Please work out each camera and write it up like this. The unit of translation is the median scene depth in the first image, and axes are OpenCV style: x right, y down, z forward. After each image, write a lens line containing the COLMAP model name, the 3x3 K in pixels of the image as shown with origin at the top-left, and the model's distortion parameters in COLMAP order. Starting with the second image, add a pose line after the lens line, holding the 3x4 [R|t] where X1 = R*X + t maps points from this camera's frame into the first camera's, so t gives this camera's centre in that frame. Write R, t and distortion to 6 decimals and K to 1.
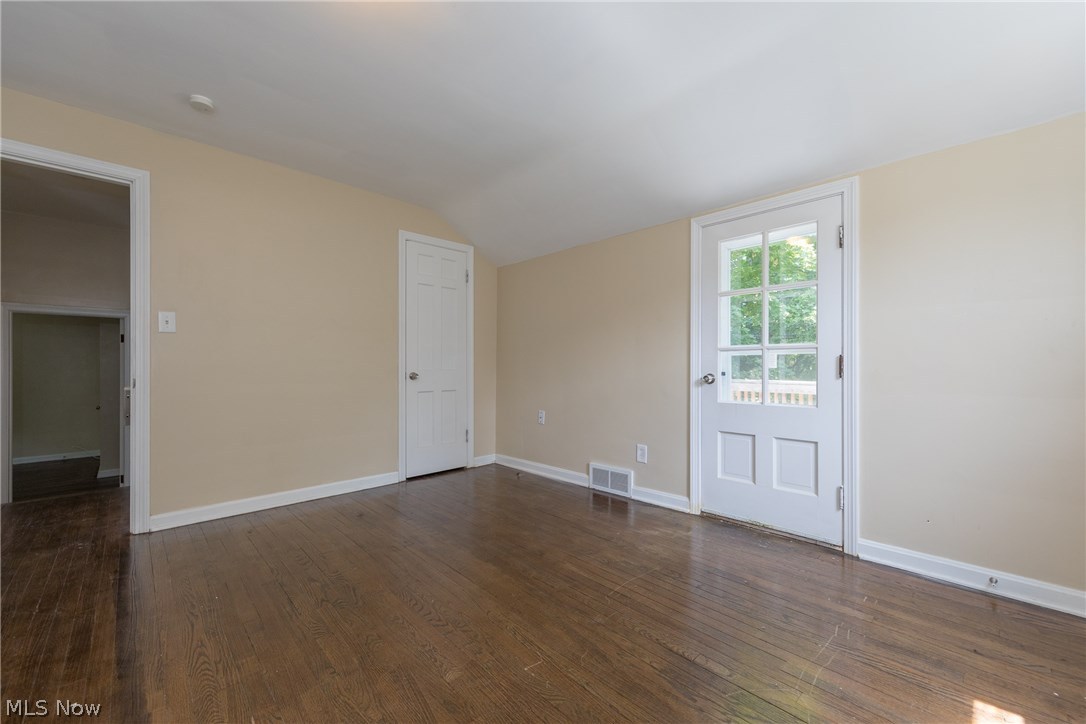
lens RADIAL K [[429.9, 0, 549.6], [0, 429.9, 361.1], [0, 0, 1]] dist [0.001697, -0.000101]
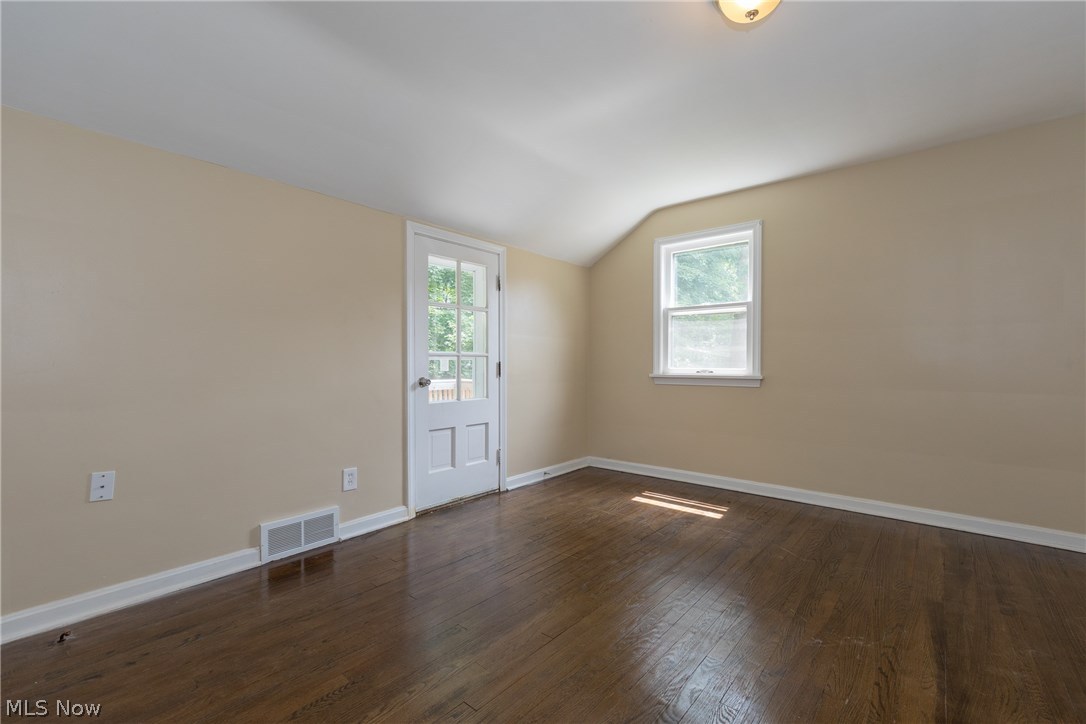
lens RADIAL K [[447.4, 0, 544.4], [0, 447.4, 367.5], [0, 0, 1]] dist [-0.001405, 0.000570]
pose [[-0.081265, 0.000374, 0.996692, -0.693646], [-0.003878, 0.999992, -0.000692, 0.004944], [-0.996685, -0.003922, -0.081263, 0.750185]]
